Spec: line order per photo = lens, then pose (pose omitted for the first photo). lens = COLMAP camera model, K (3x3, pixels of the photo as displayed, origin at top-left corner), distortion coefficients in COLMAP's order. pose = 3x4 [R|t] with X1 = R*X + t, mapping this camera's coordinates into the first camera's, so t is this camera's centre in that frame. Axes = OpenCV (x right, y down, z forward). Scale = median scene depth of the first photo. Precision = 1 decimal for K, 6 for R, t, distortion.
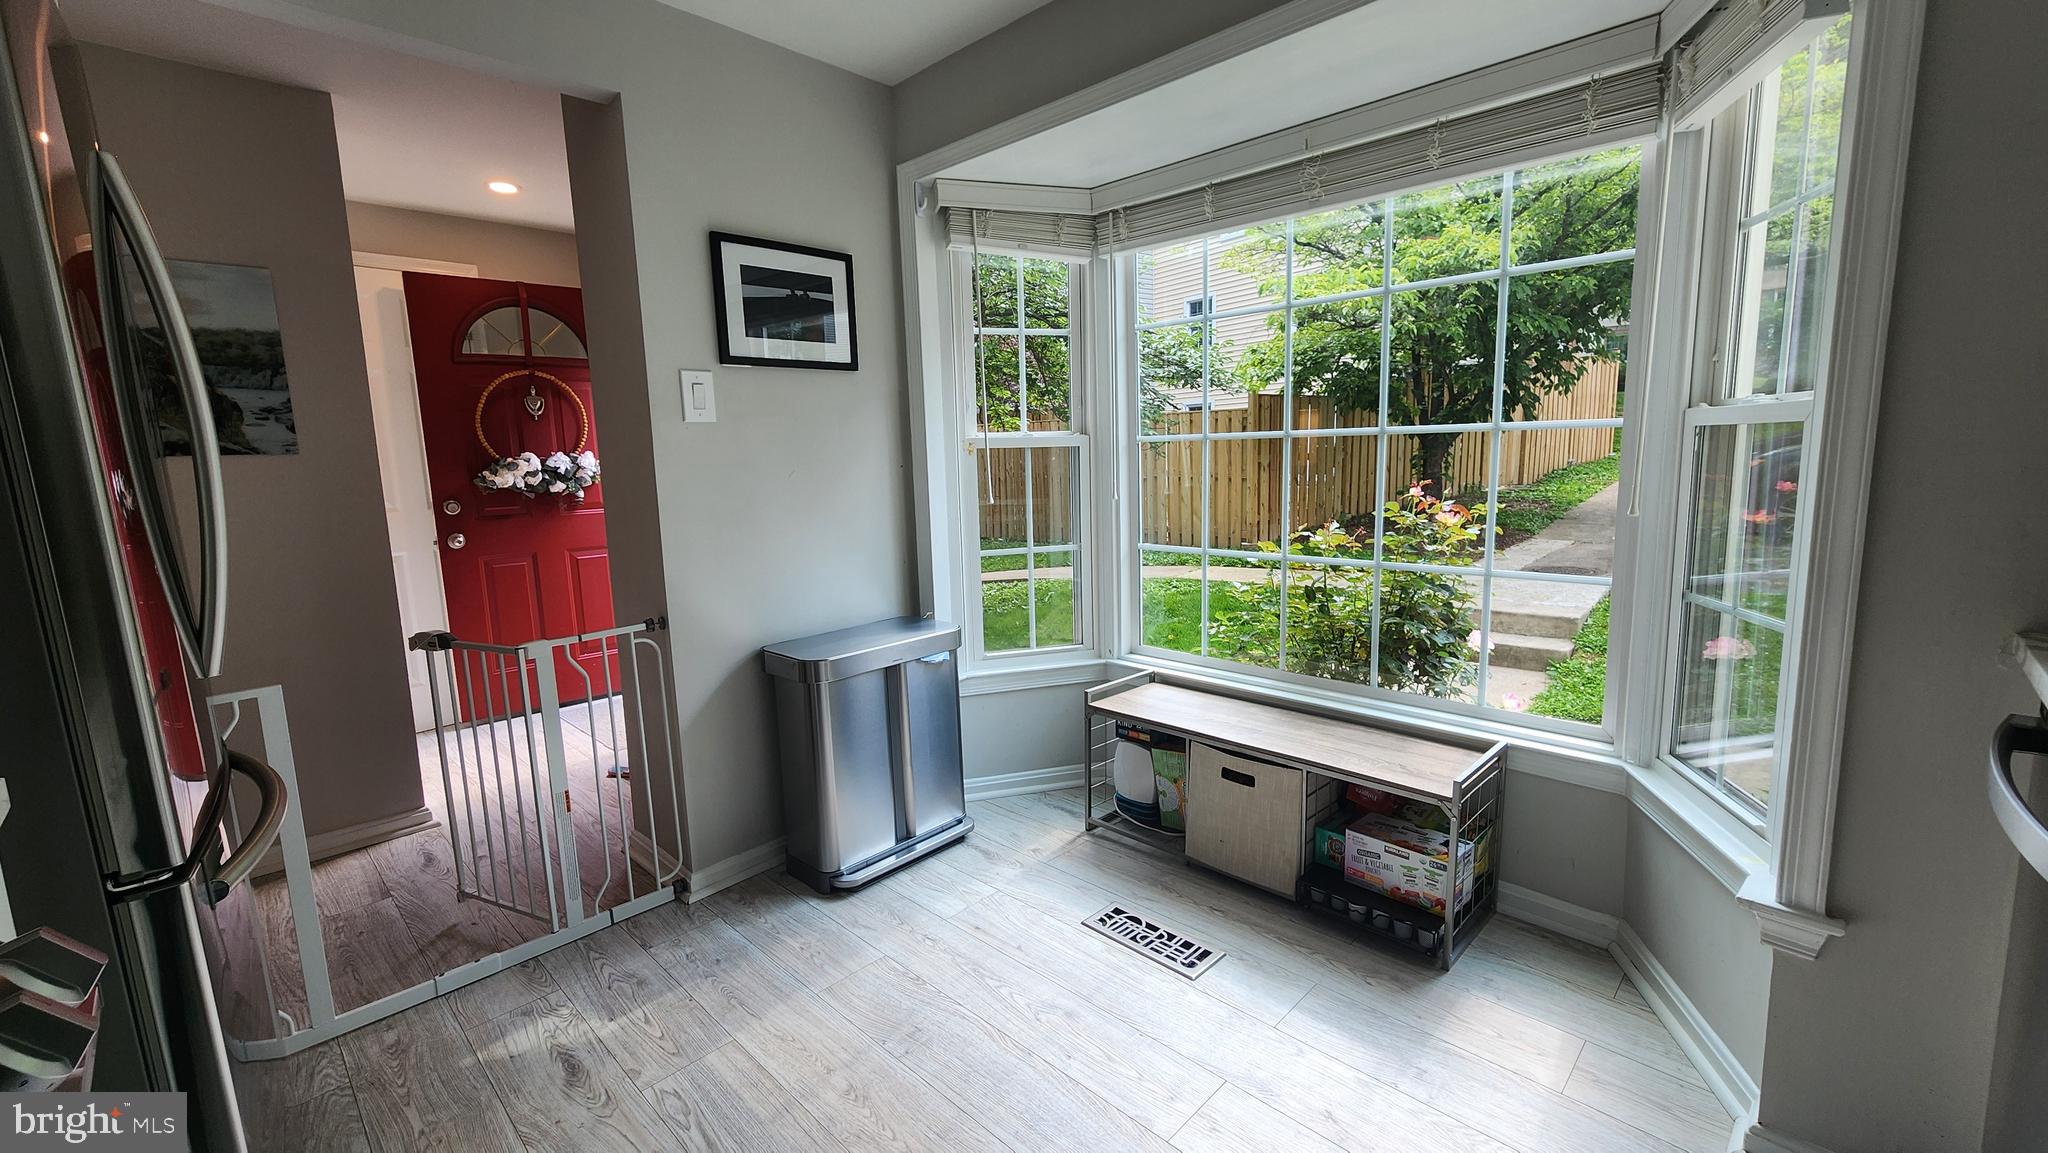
lens RADIAL K [[845.0, 0, 1032.0], [0, 845.0, 570.8], [0, 0, 1]] dist [0.001643, 0.000175]
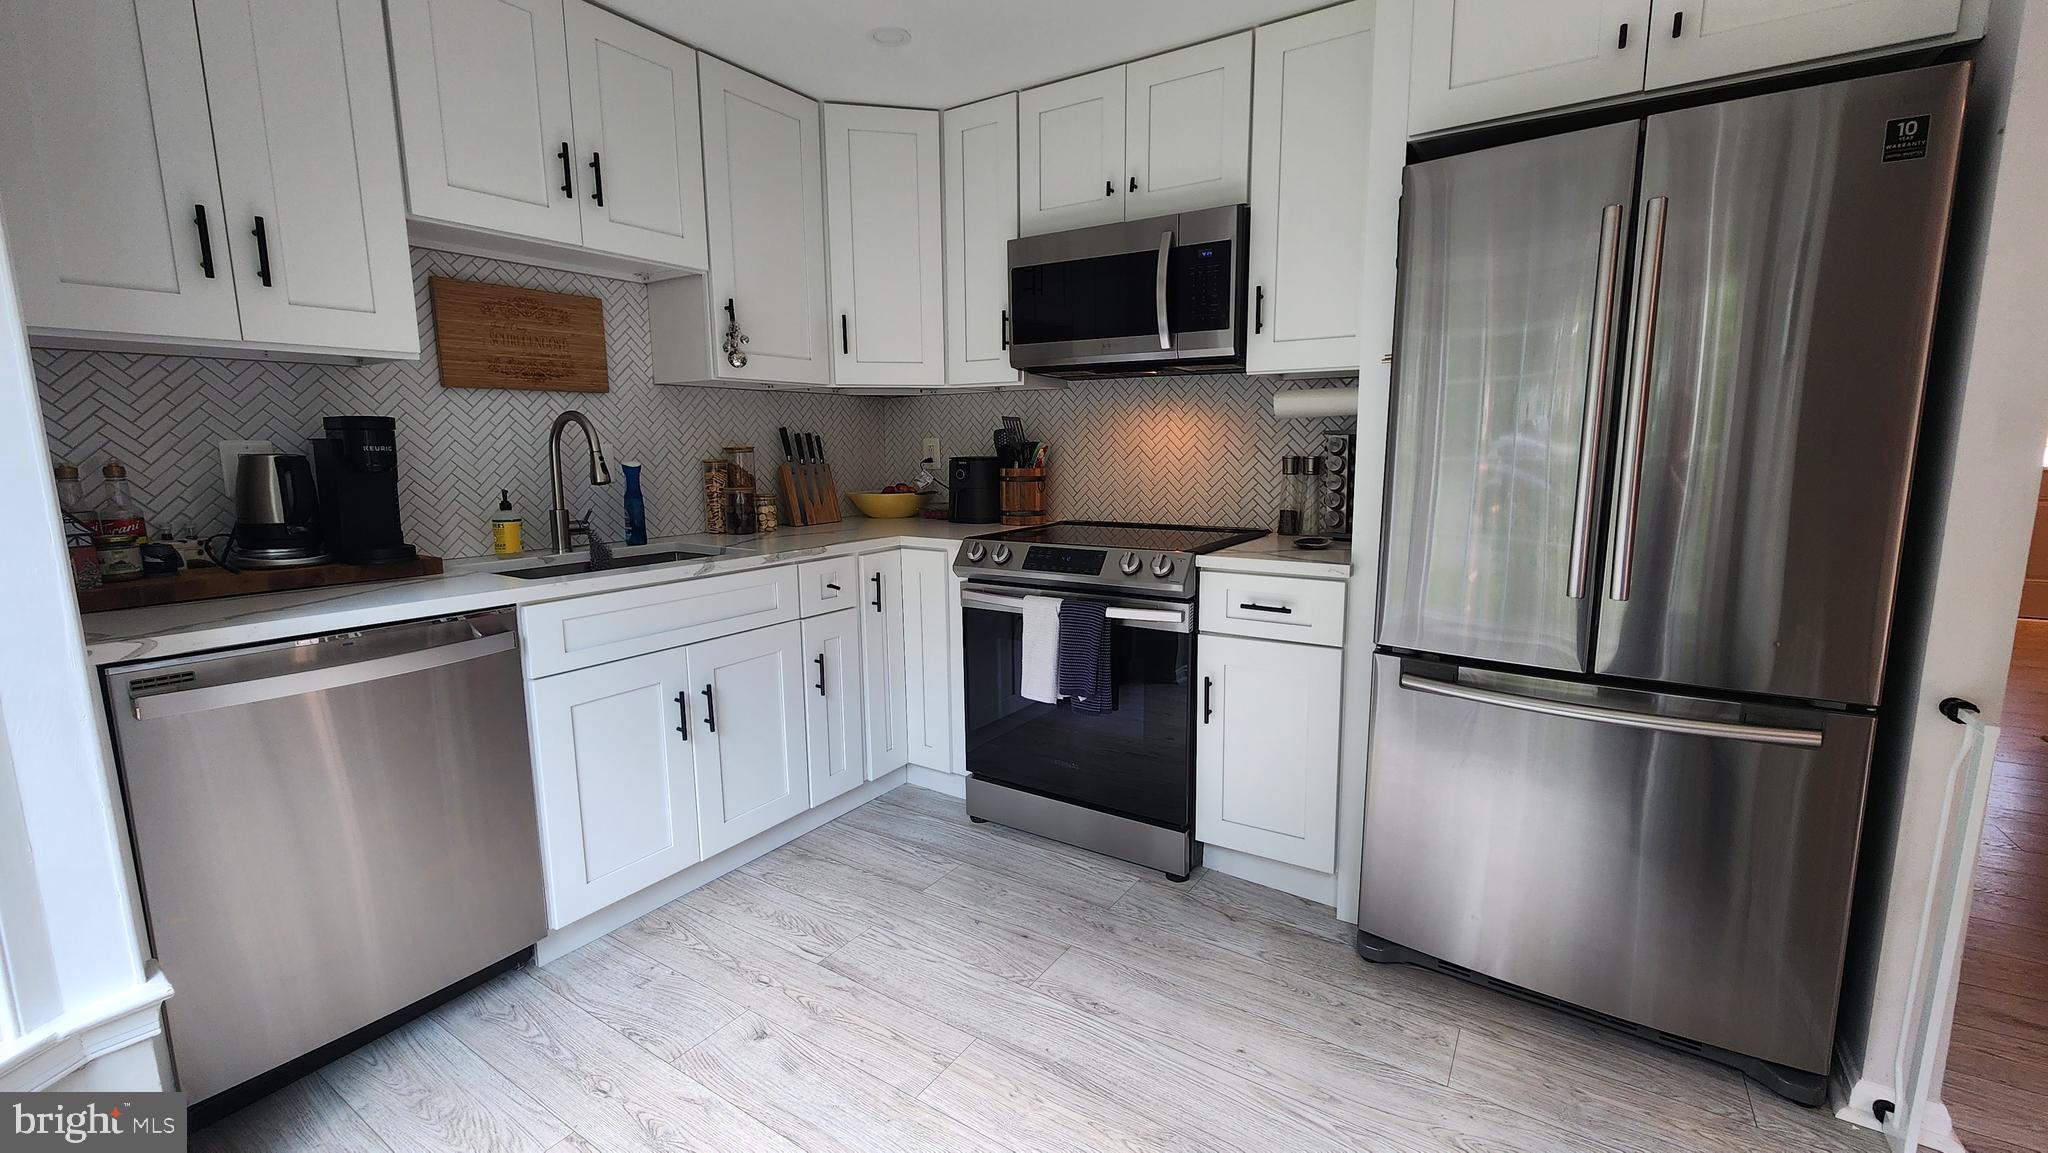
lens RADIAL K [[845.0, 0, 1032.0], [0, 845.0, 570.8], [0, 0, 1]] dist [0.001643, 0.000175]
pose [[-0.978529, 0.063117, -0.196209, 0.070935], [0.003348, 0.956700, 0.291057, -0.191825], [0.206084, 0.284151, -0.936369, 1.274474]]
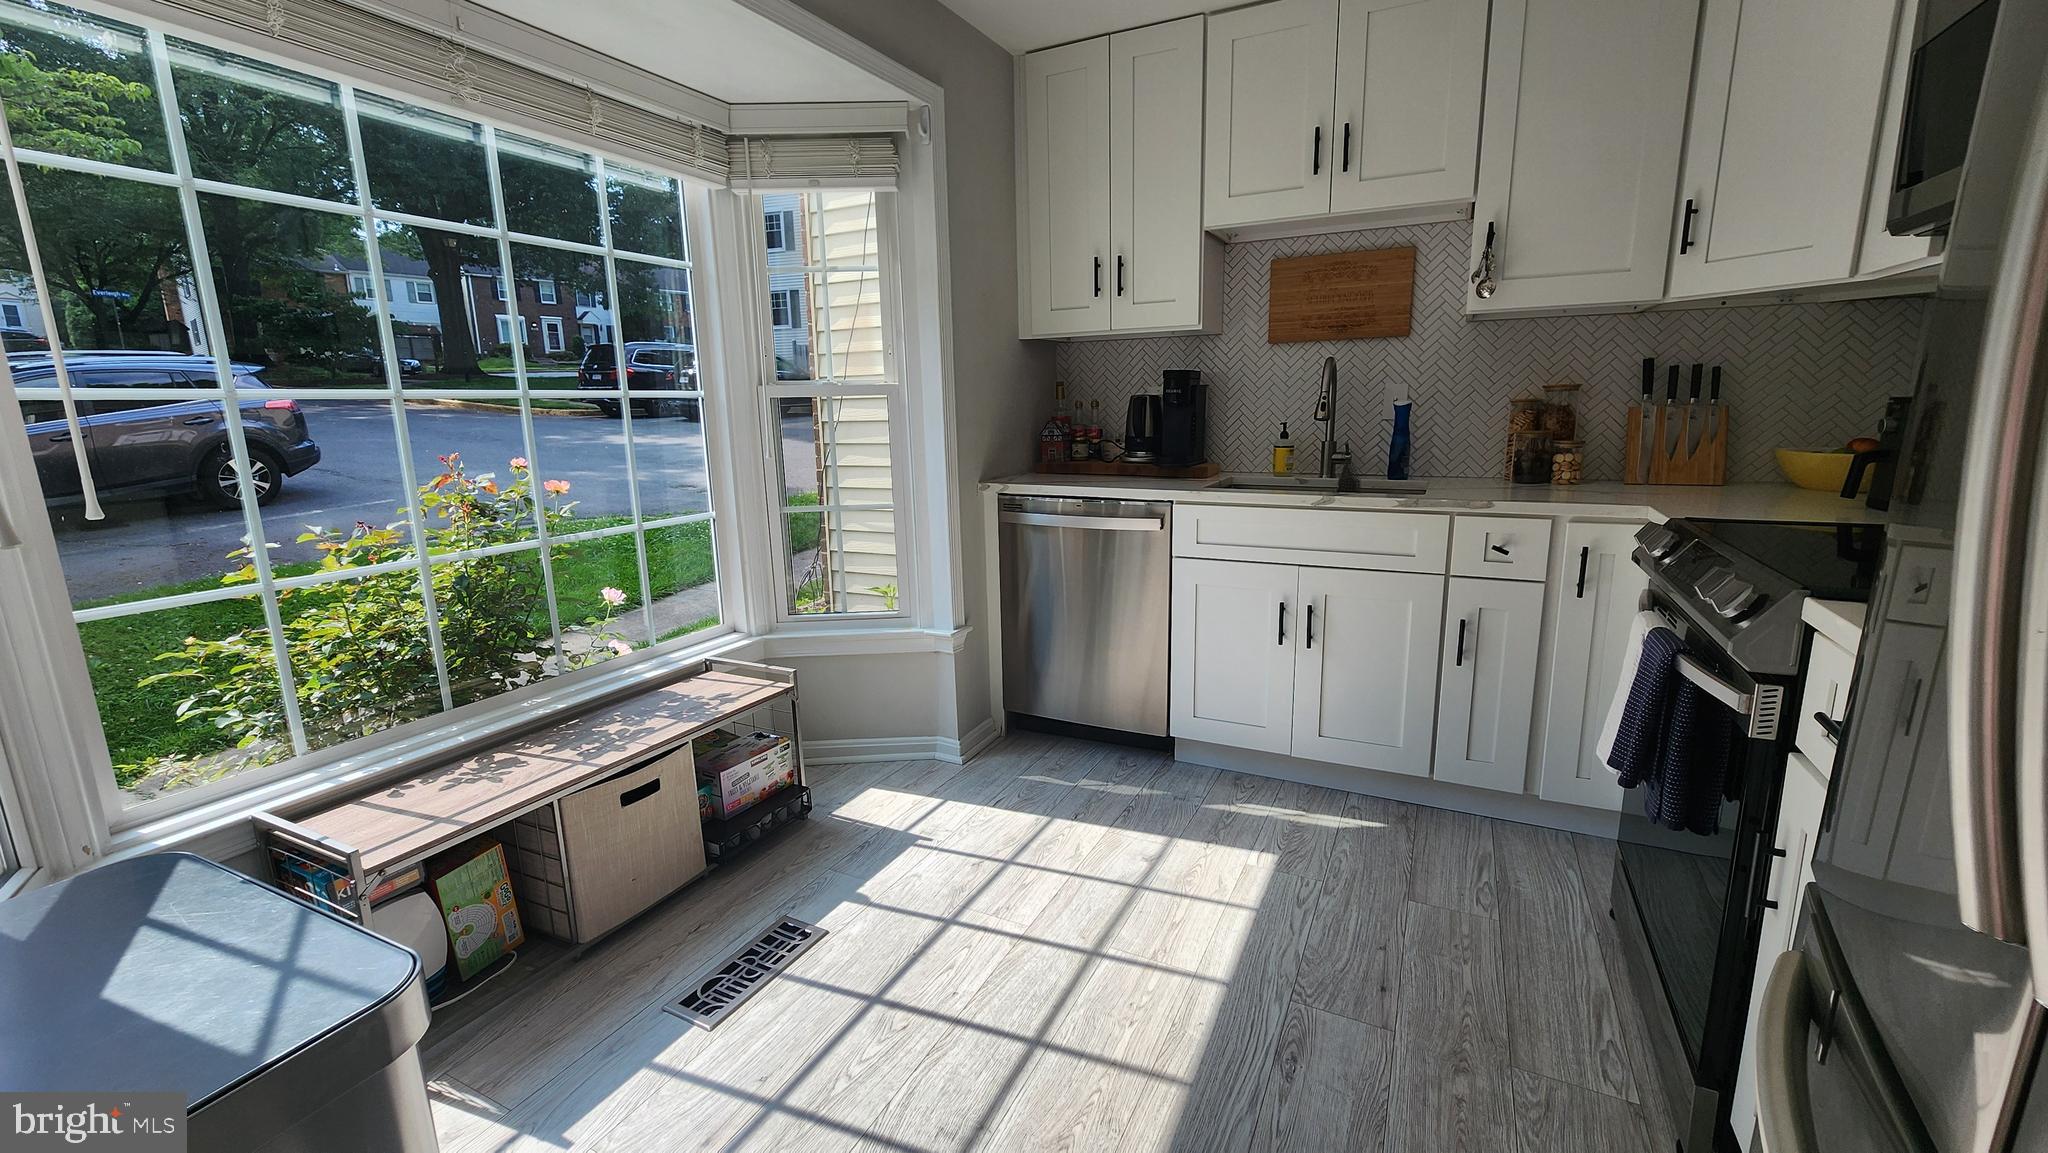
lens RADIAL K [[845.0, 0, 1032.0], [0, 845.0, 570.8], [0, 0, 1]] dist [0.001643, 0.000175]
pose [[-0.309499, -0.156931, 0.937861, -0.721809], [0.160265, 0.963570, 0.214121, -0.104006], [-0.937297, 0.216576, -0.273073, 0.899771]]
